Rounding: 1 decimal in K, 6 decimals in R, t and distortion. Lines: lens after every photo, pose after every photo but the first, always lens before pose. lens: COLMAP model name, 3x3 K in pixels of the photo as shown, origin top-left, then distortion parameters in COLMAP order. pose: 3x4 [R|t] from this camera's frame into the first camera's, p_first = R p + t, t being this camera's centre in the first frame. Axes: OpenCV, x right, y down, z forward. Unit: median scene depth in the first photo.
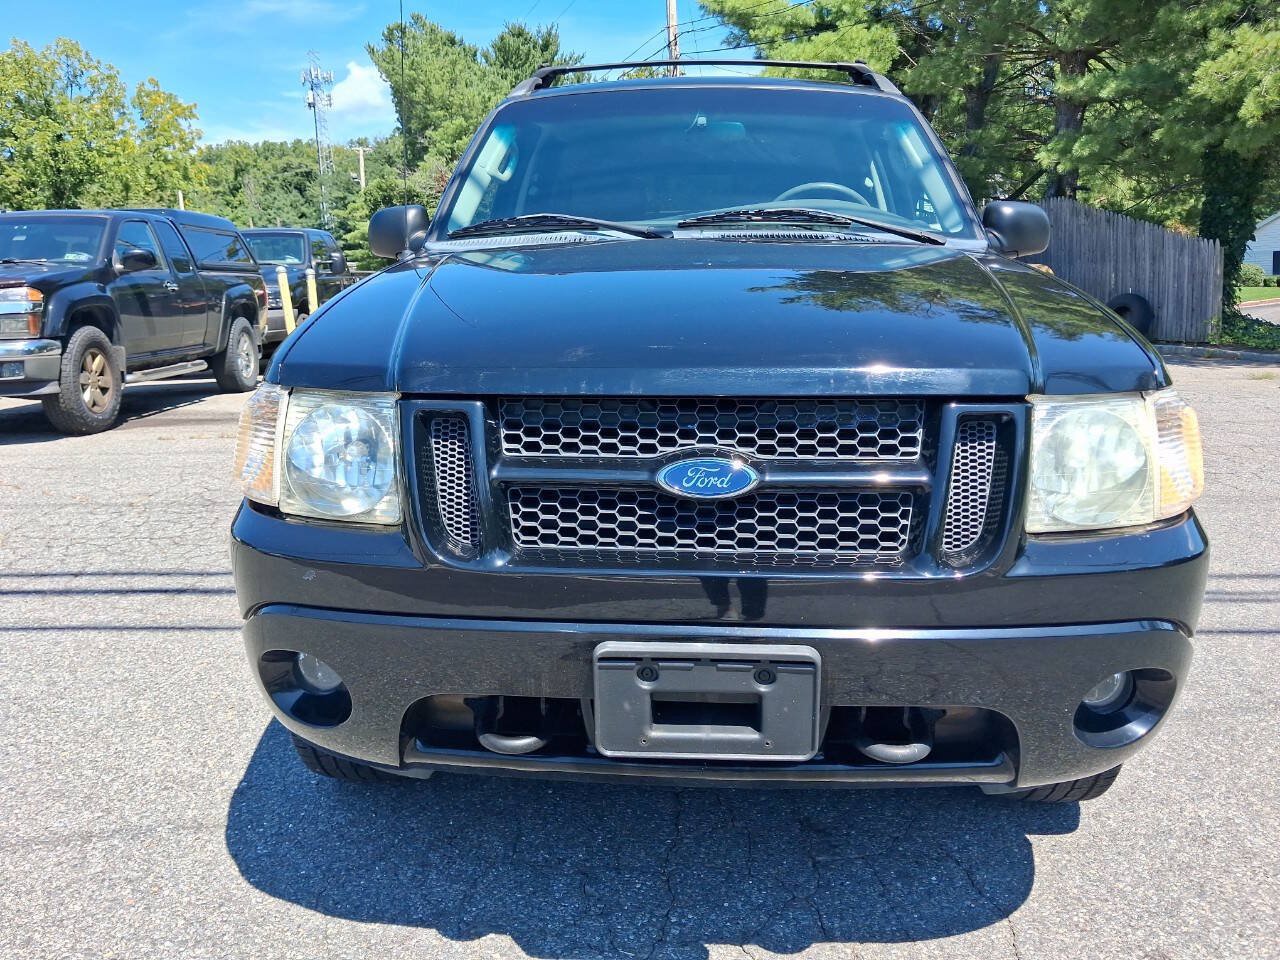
lens RADIAL K [[1032.9, 0, 650.8], [0, 1032.9, 478.5], [0, 0, 1]] dist [0.006239, -0.009861]
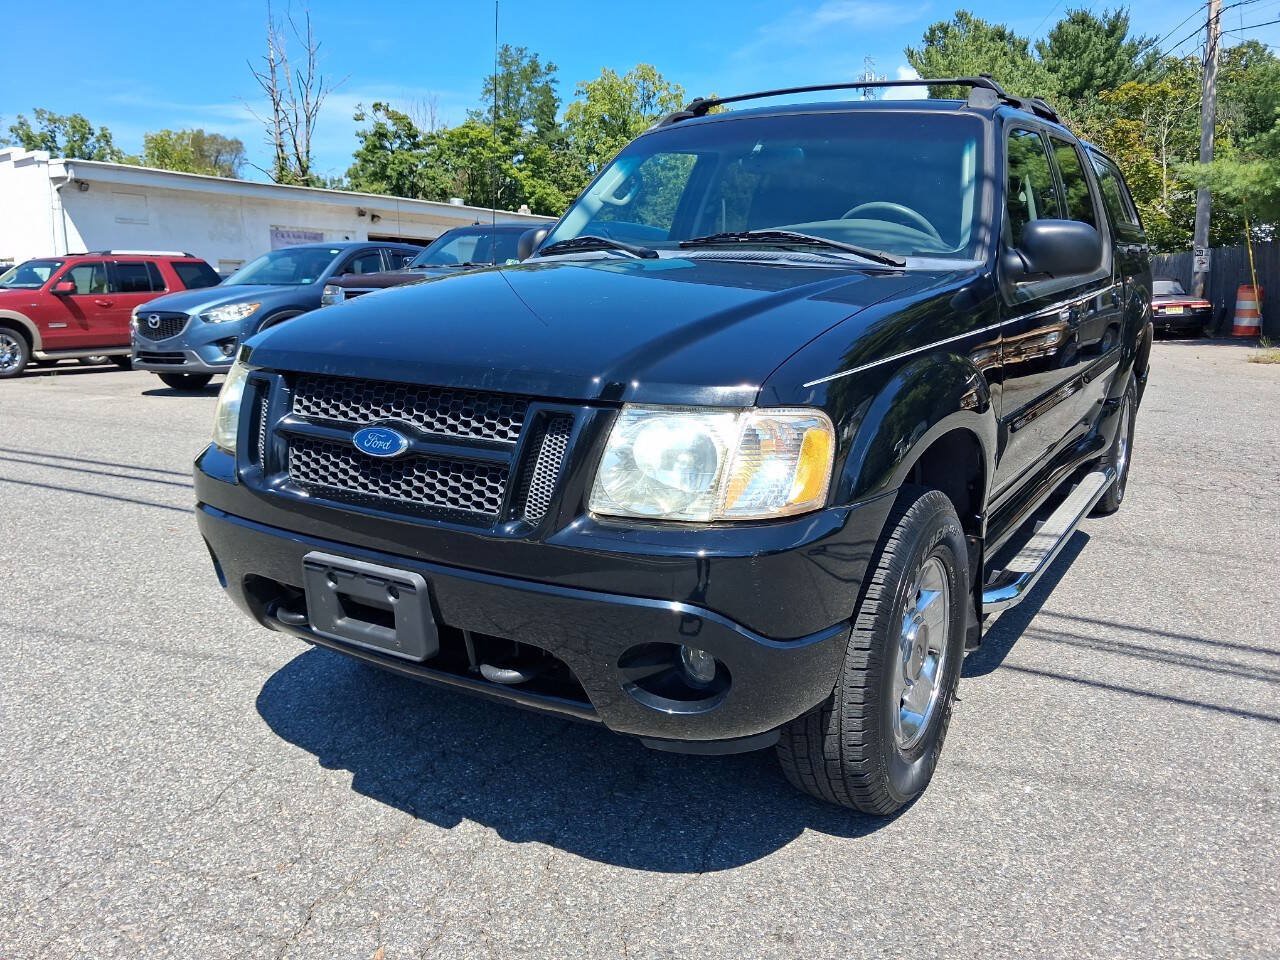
lens RADIAL K [[1051.5, 0, 639.3], [0, 1051.5, 486.0], [0, 0, 1]] dist [-0.001245, 0.003362]
pose [[0.868303, 0.115907, -0.482303, 0.787780], [-0.115270, 0.992848, 0.031078, -0.018598], [0.482456, 0.028610, 0.875453, -0.038003]]
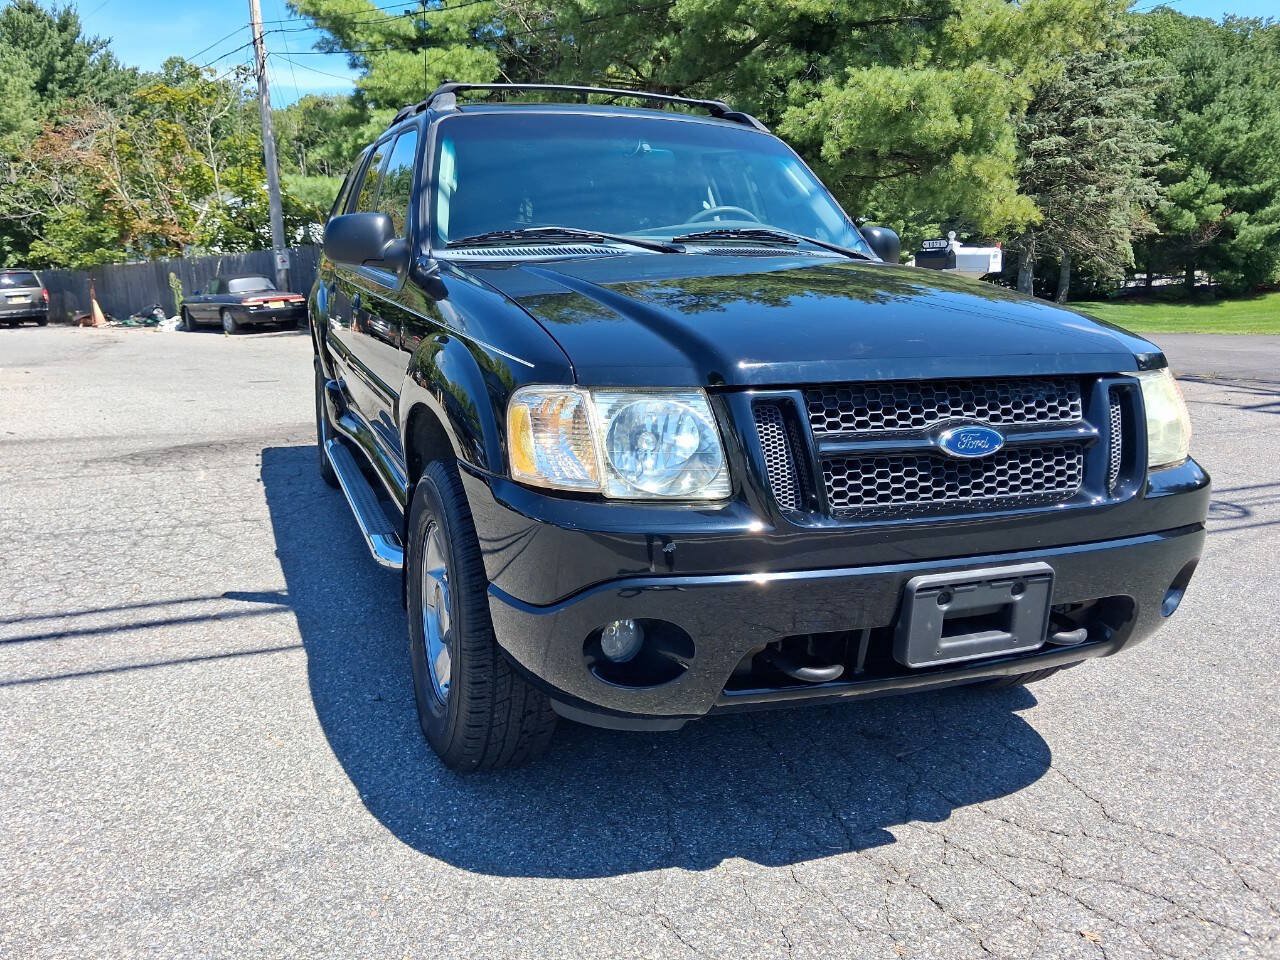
lens RADIAL K [[1018.5, 0, 639.4], [0, 1018.5, 483.7], [0, 0, 1]] dist [-0.001738, -0.012520]
pose [[0.913957, -0.071162, 0.399524, -0.643239], [0.071113, 0.997356, 0.014968, 0.002647], [-0.399532, 0.014731, 0.916601, -0.000434]]
